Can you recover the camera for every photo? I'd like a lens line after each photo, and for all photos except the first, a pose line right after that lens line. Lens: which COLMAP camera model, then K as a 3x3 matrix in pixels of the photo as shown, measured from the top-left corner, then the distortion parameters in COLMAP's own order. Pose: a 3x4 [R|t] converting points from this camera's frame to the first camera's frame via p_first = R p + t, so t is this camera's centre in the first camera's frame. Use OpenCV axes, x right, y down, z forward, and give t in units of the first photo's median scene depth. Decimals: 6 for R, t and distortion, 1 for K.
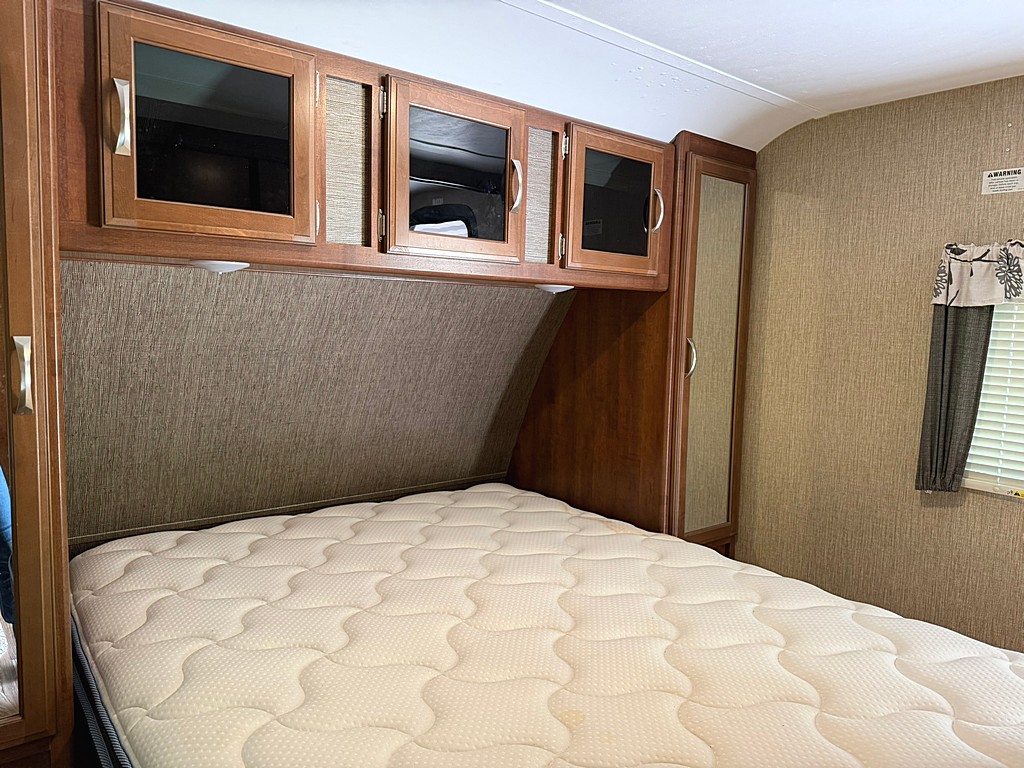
lens RADIAL K [[685.3, 0, 509.1], [0, 685.3, 366.3], [0, 0, 1]] dist [-0.000316, -0.000011]
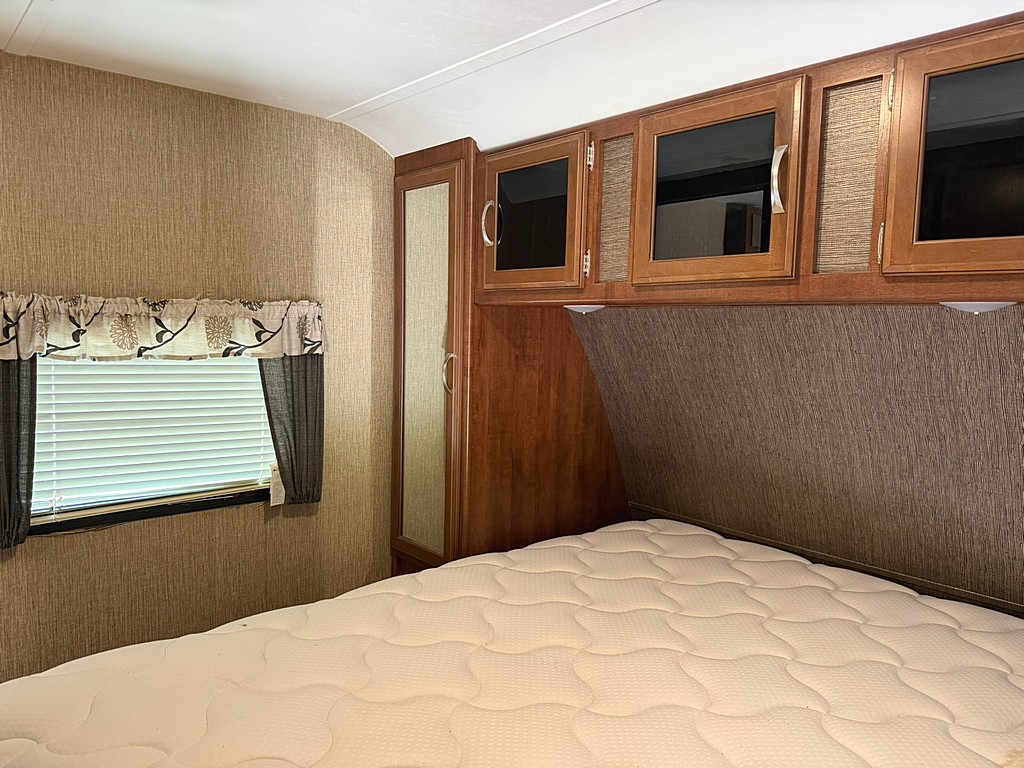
lens RADIAL K [[698.0, 0, 523.5], [0, 698.0, 382.0], [0, 0, 1]] dist [0.089304, -0.118114]
pose [[0.060889, 0.038572, -0.997399, 0.663154], [-0.109549, 0.993475, 0.031733, -0.017380], [0.992115, 0.107331, 0.064718, 0.550982]]
